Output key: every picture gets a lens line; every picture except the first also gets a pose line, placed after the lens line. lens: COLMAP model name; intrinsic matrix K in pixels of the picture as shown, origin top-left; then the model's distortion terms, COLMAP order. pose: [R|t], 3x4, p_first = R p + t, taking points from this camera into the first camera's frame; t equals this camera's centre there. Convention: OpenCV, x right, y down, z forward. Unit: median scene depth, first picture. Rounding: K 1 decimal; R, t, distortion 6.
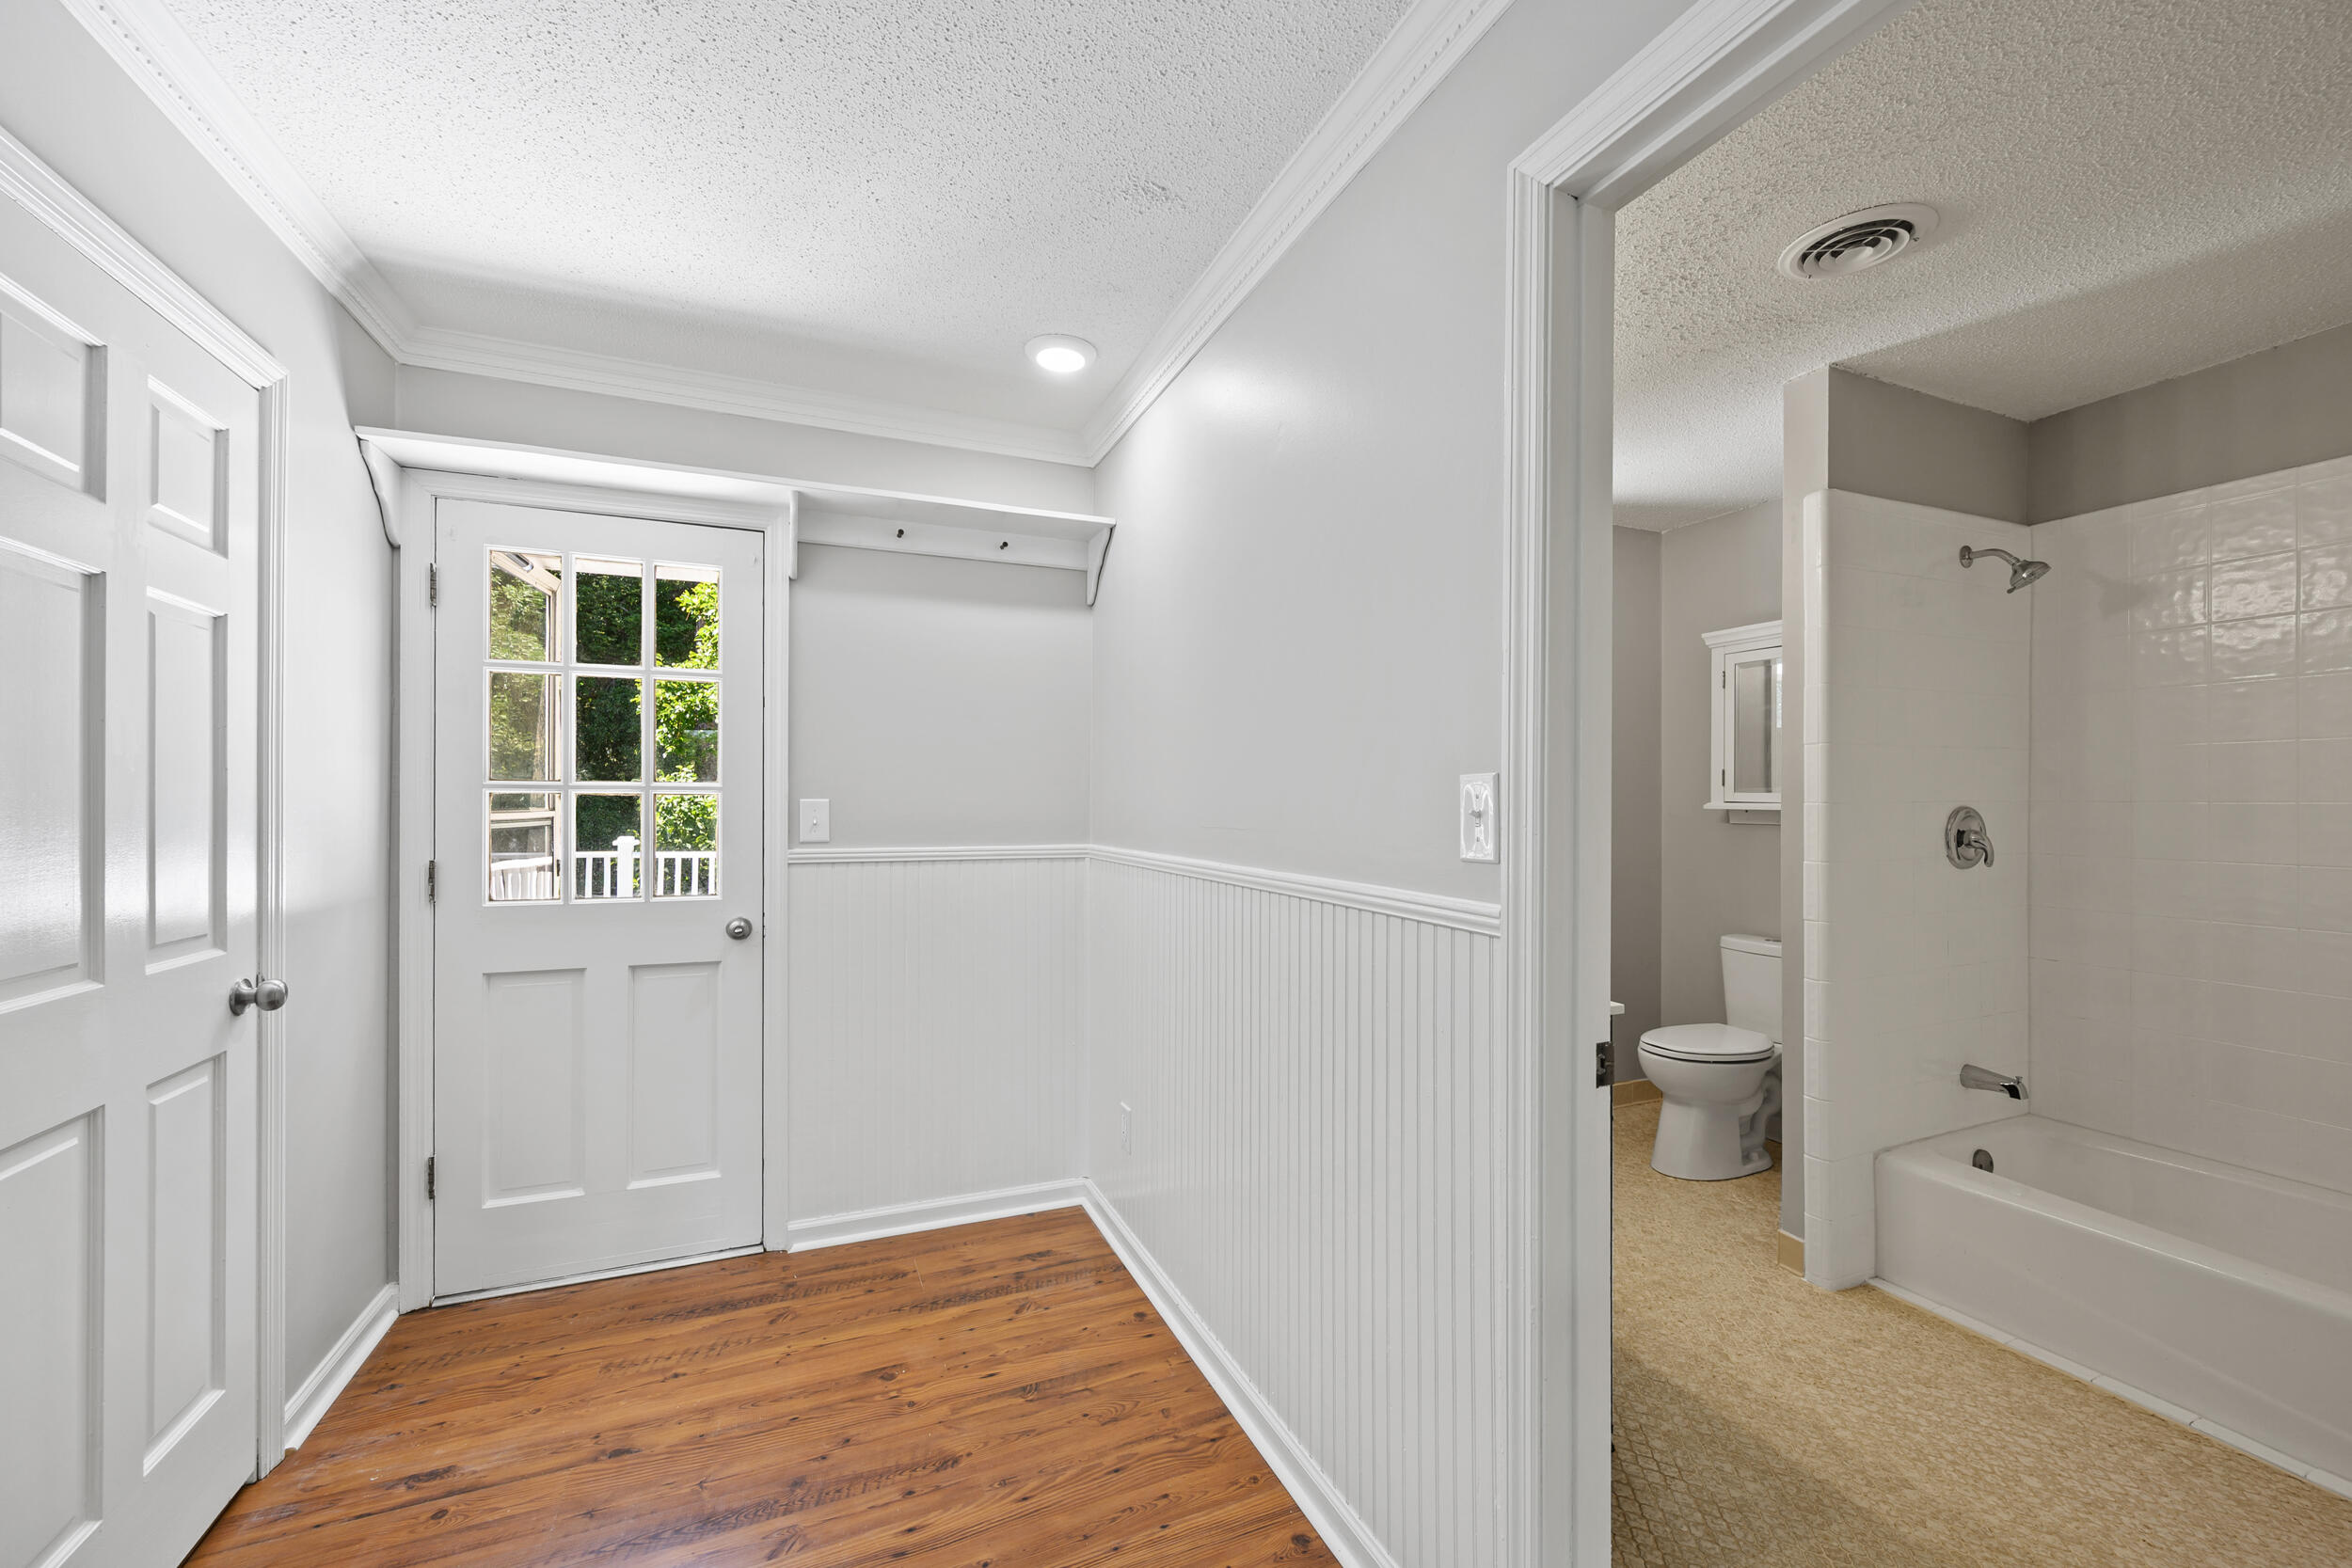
lens RADIAL K [[937.8, 0, 1167.7], [0, 937.8, 792.5], [0, 0, 1]] dist [-0.006254, 0.001572]
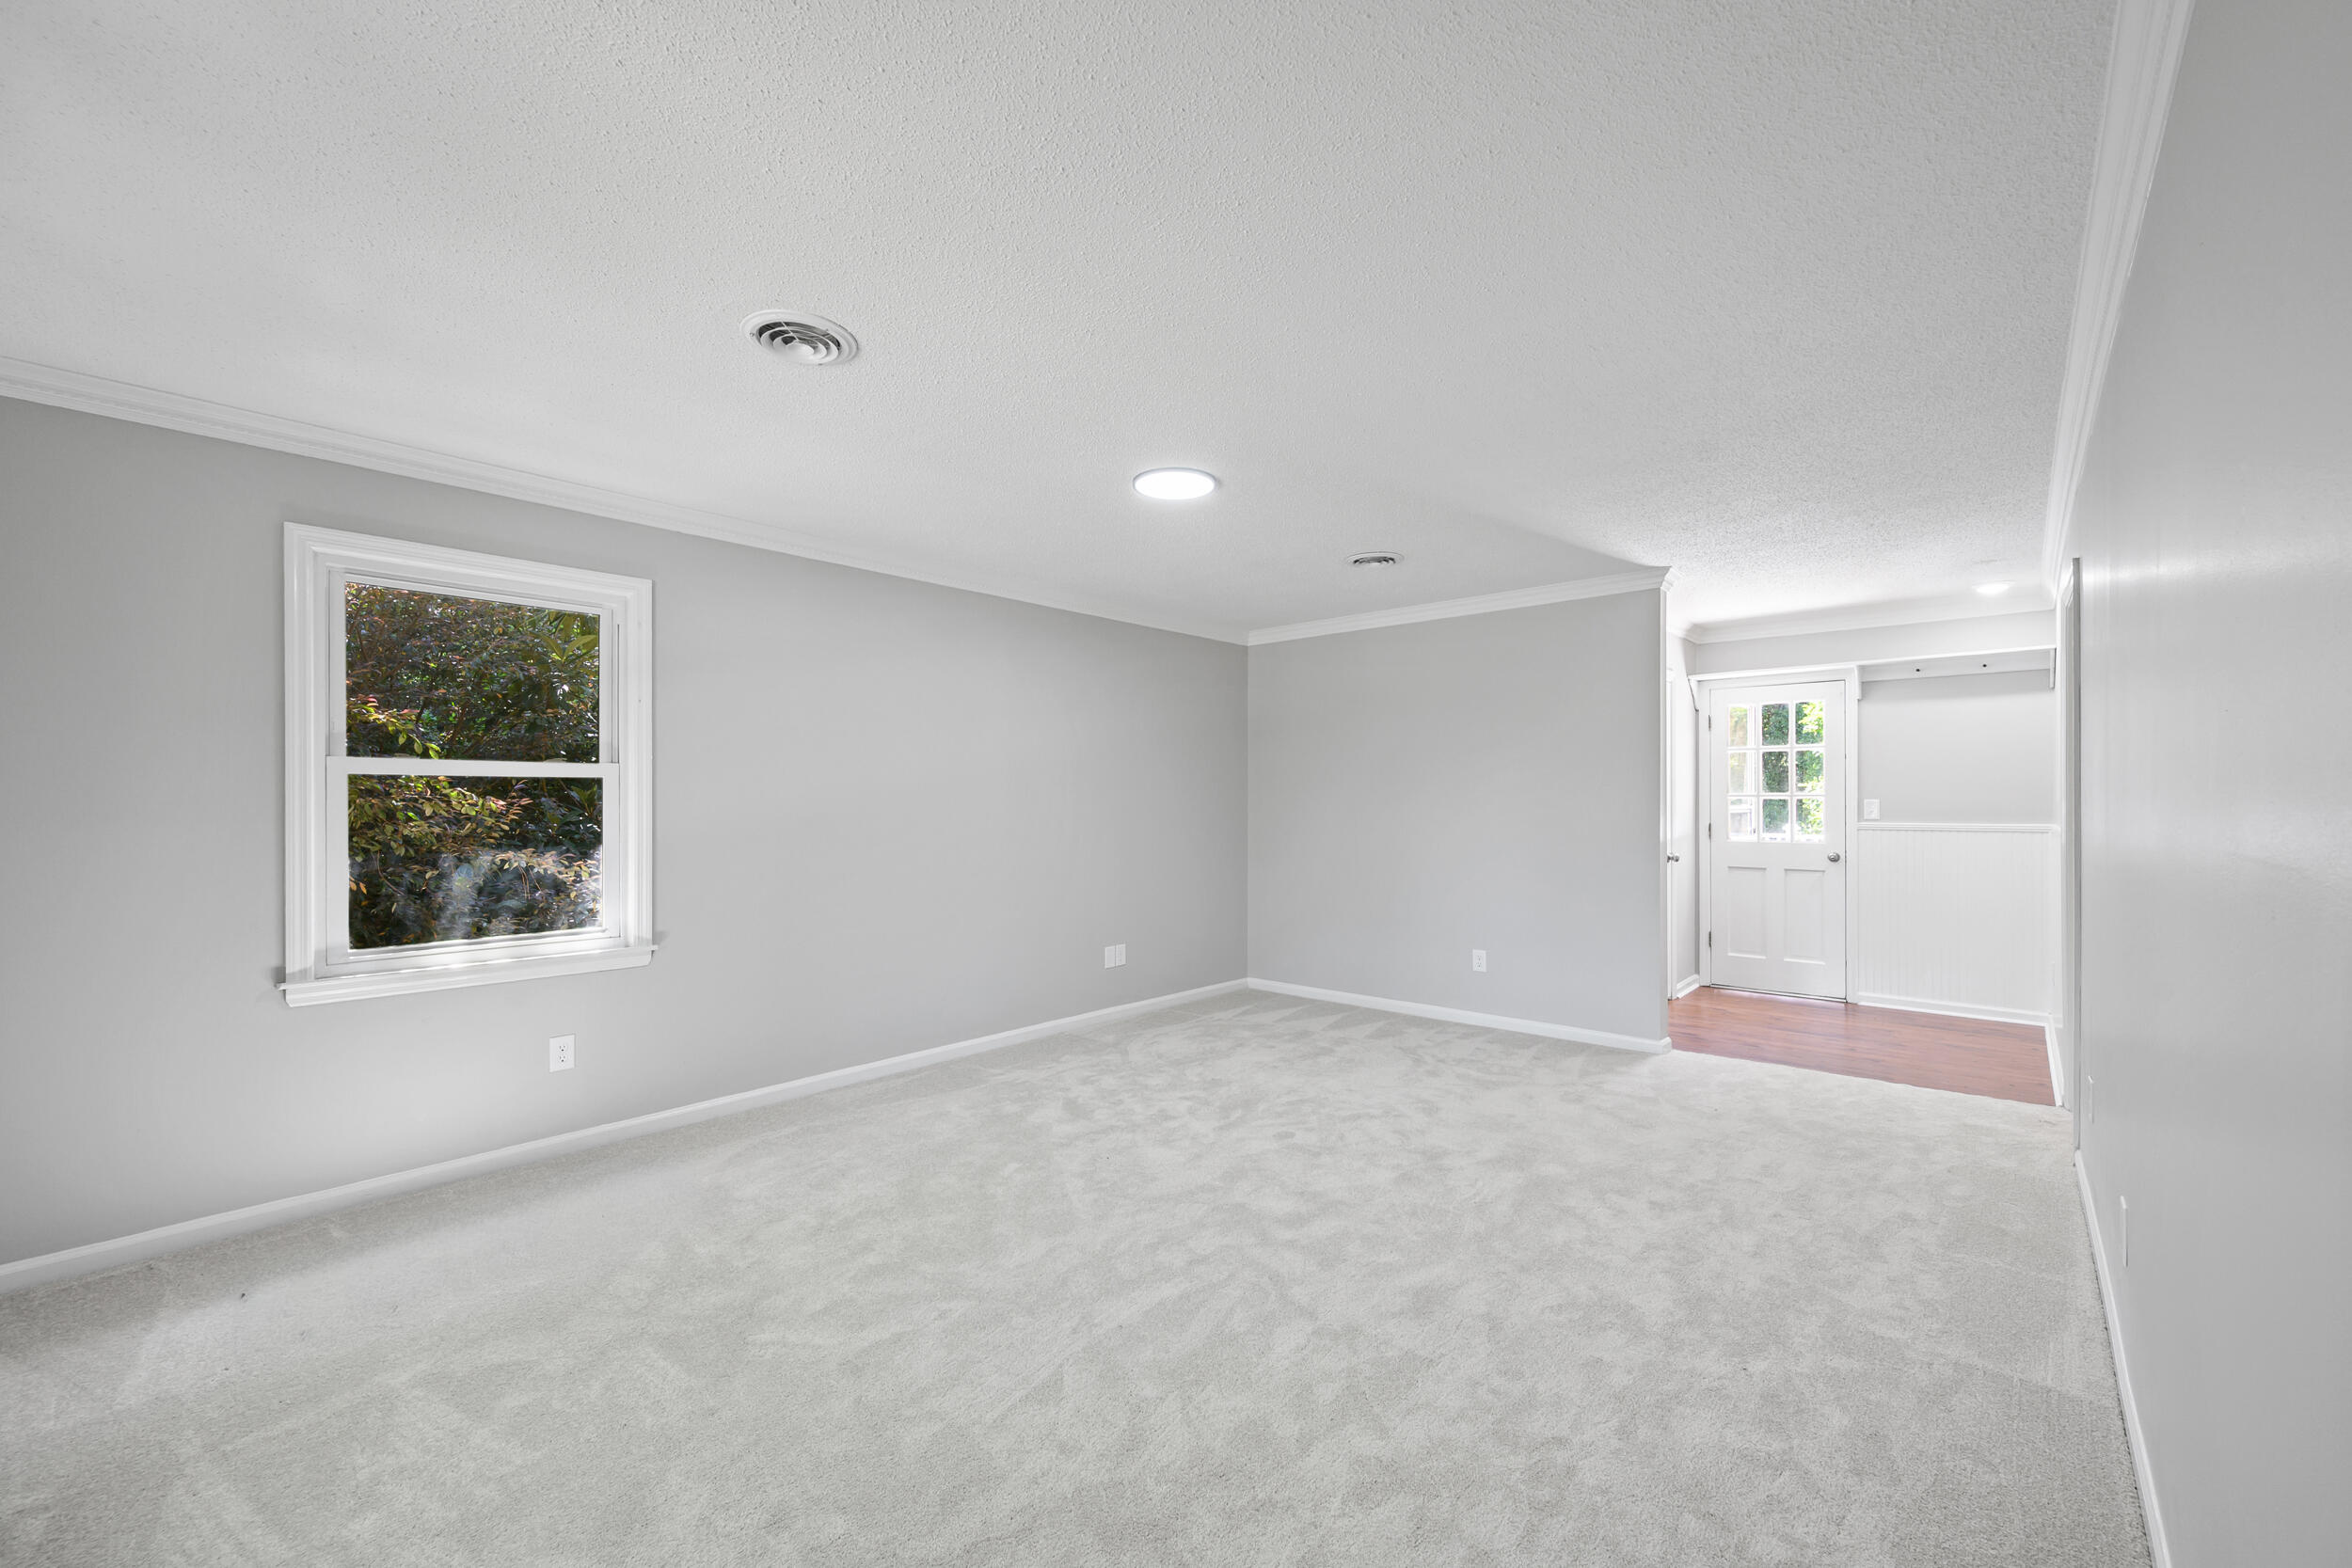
lens RADIAL K [[937.8, 0, 1184.0], [0, 937.8, 796.5], [0, 0, 1]] dist [-0.006254, 0.001572]
pose [[0.442852, -0.008978, -0.896550, 0.890156], [0.005183, 0.999959, -0.007454, 0.007246], [0.896580, -0.001346, 0.442880, -1.435405]]
